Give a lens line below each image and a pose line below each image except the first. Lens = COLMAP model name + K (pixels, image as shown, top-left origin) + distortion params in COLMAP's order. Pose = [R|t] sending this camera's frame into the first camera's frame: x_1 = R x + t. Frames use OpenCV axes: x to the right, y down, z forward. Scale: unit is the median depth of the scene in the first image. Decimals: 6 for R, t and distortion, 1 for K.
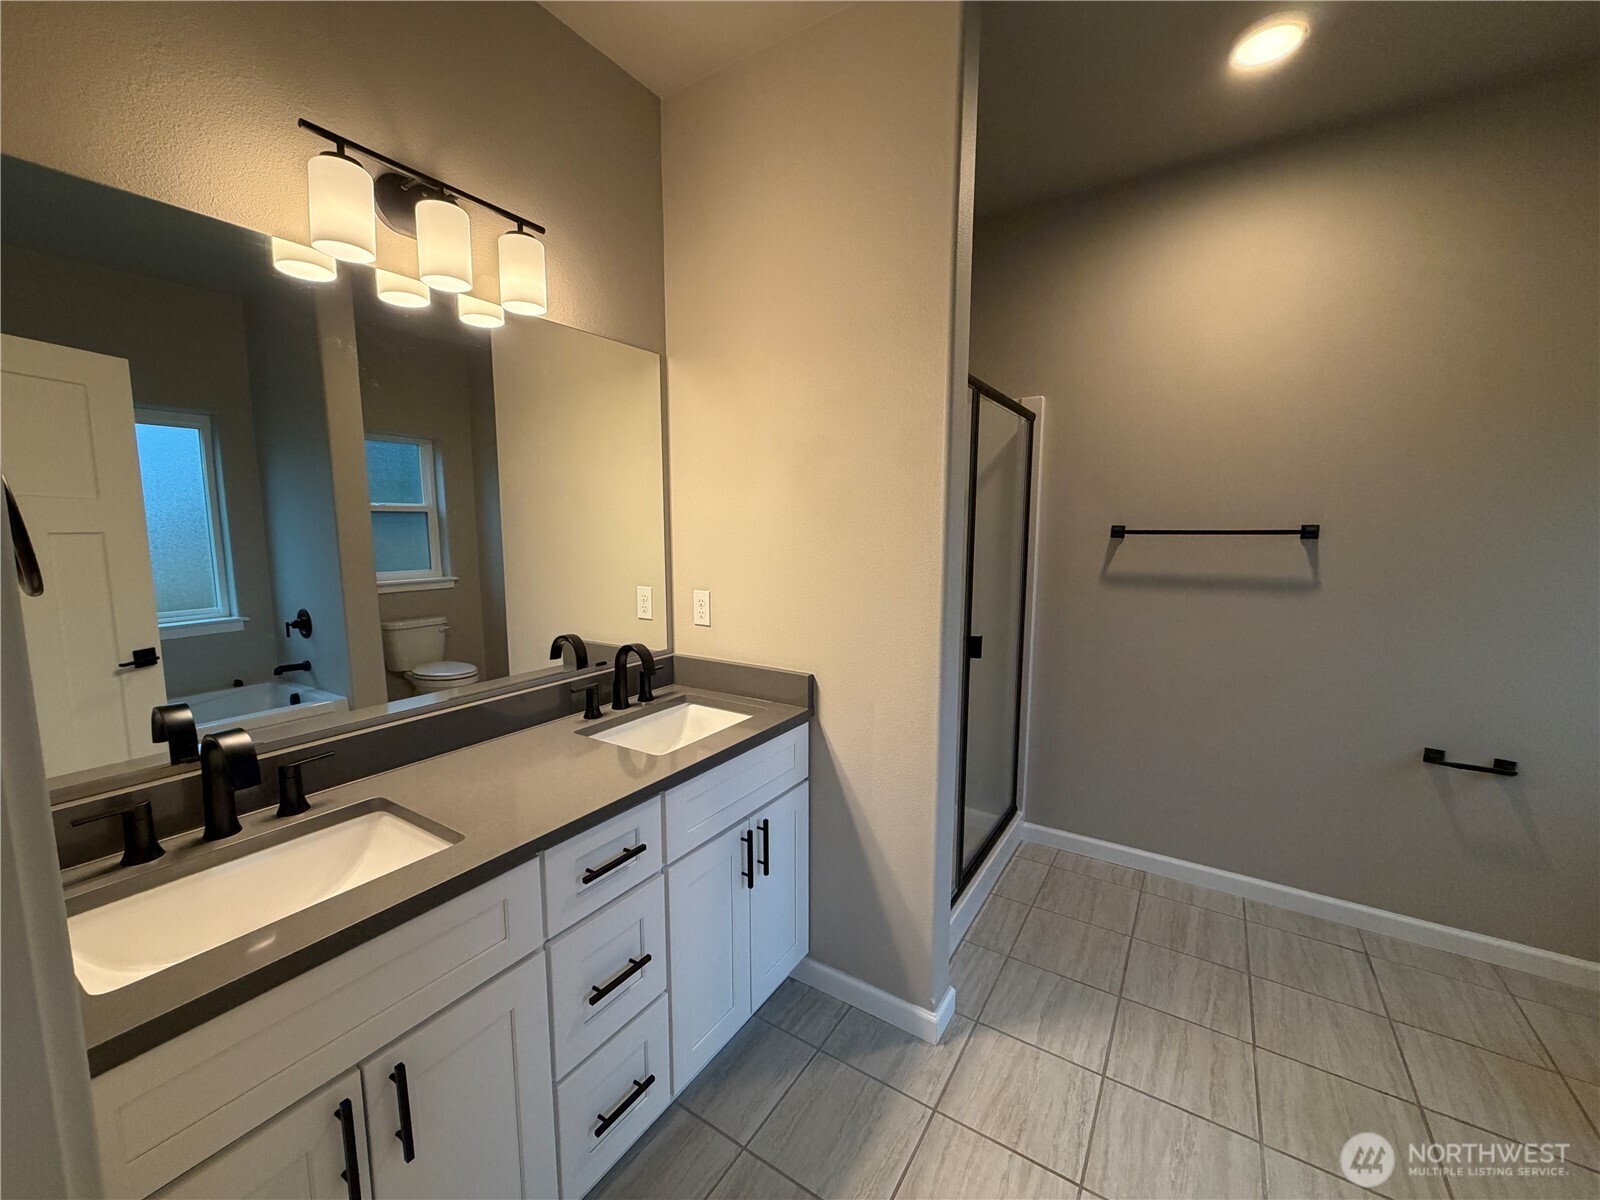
lens RADIAL K [[633.9, 0, 797.2], [0, 633.9, 597.5], [0, 0, 1]] dist [0.000328, -0.000250]
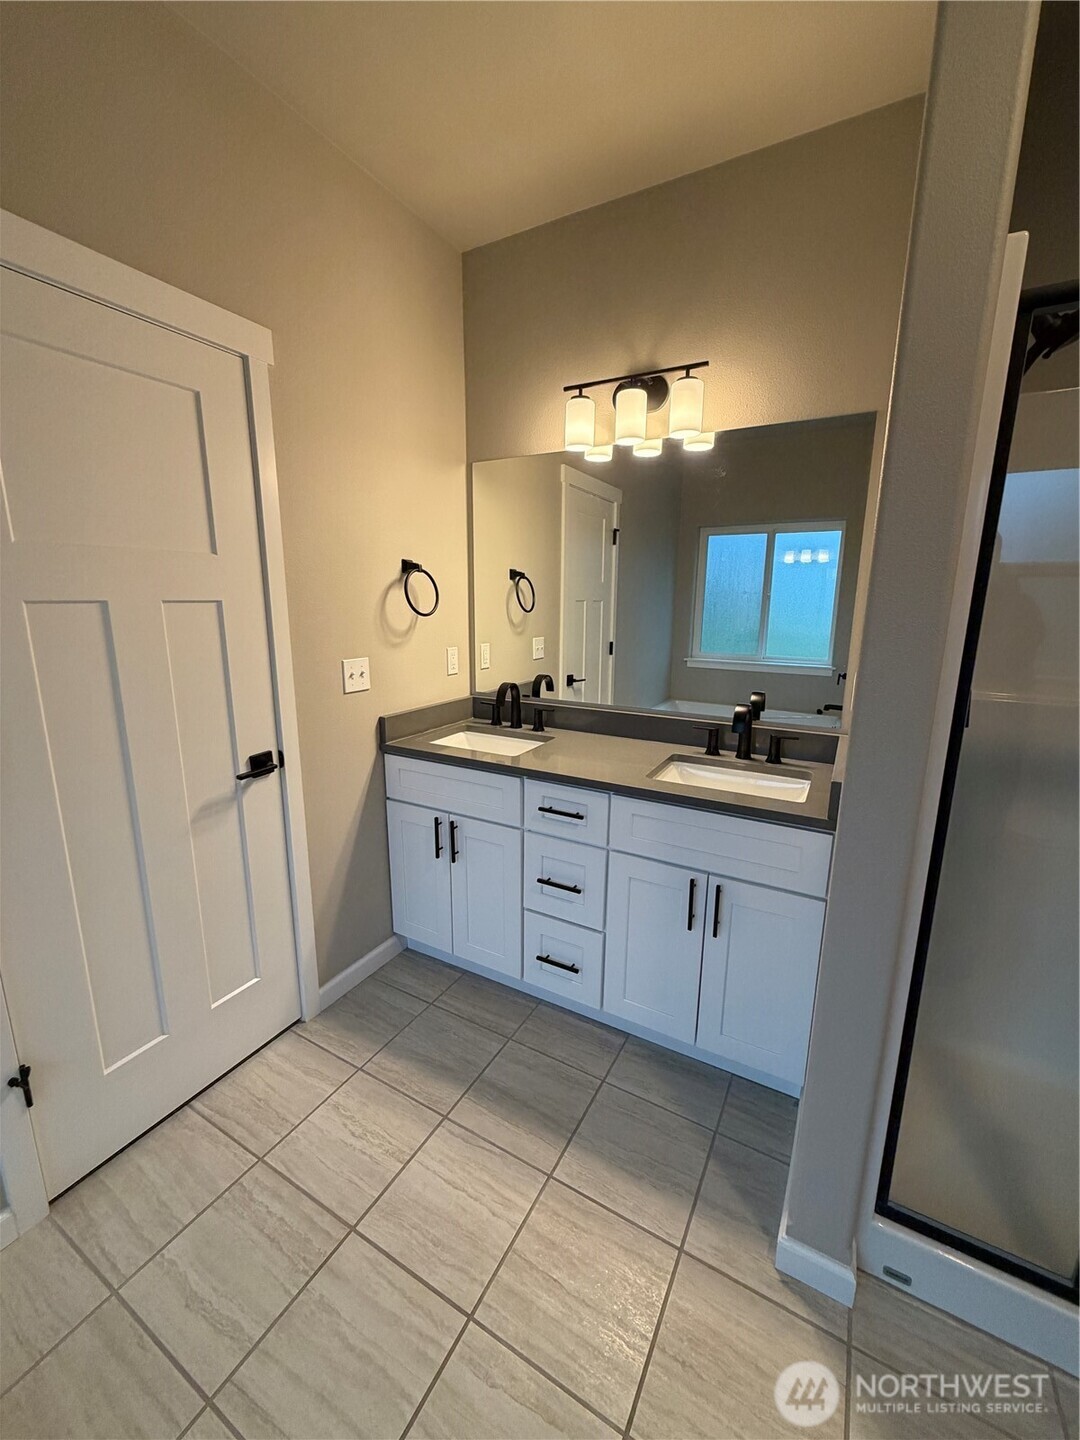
lens RADIAL K [[570.5, 0, 541.7], [0, 570.5, 716.7], [0, 0, 1]] dist [0.000328, -0.000250]
pose [[0.064729, 0.203271, -0.976981, 0.792280], [-0.125294, 0.972942, 0.194129, -0.063215], [0.990006, 0.109844, 0.088446, 0.605042]]
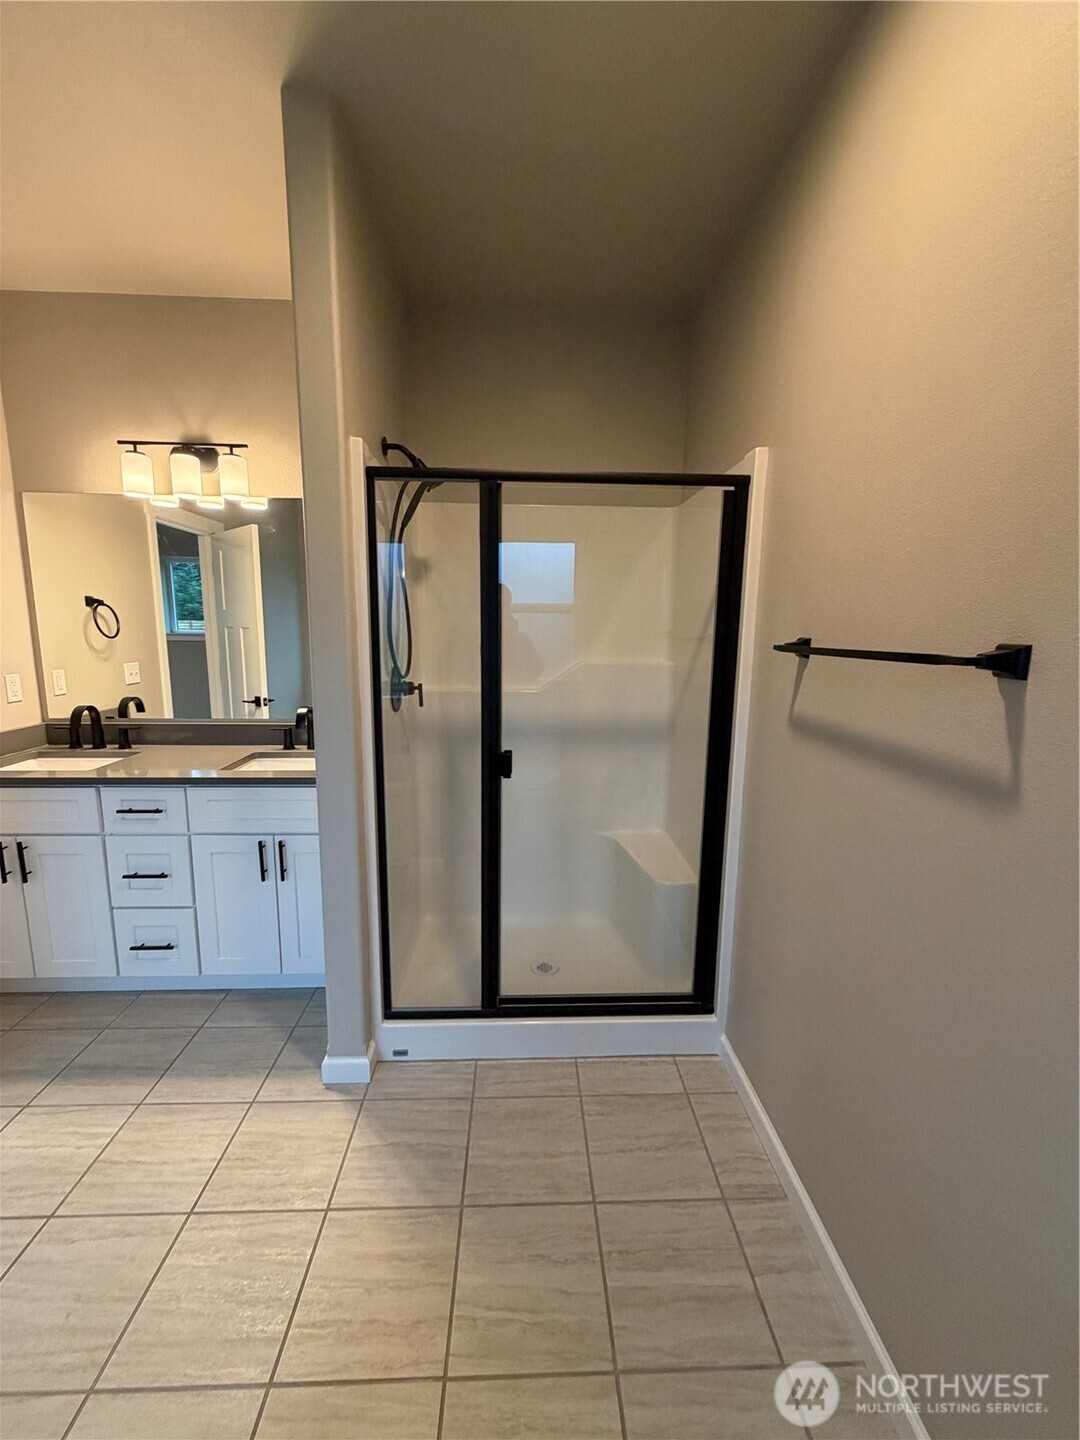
lens RADIAL K [[570.5, 0, 541.7], [0, 570.5, 716.7], [0, 0, 1]] dist [0.000328, -0.000250]
pose [[0.579897, 0.135066, -0.803416, 1.250600], [-0.109285, 0.990145, 0.087577, -0.089231], [0.807327, 0.037016, 0.588943, 0.722173]]
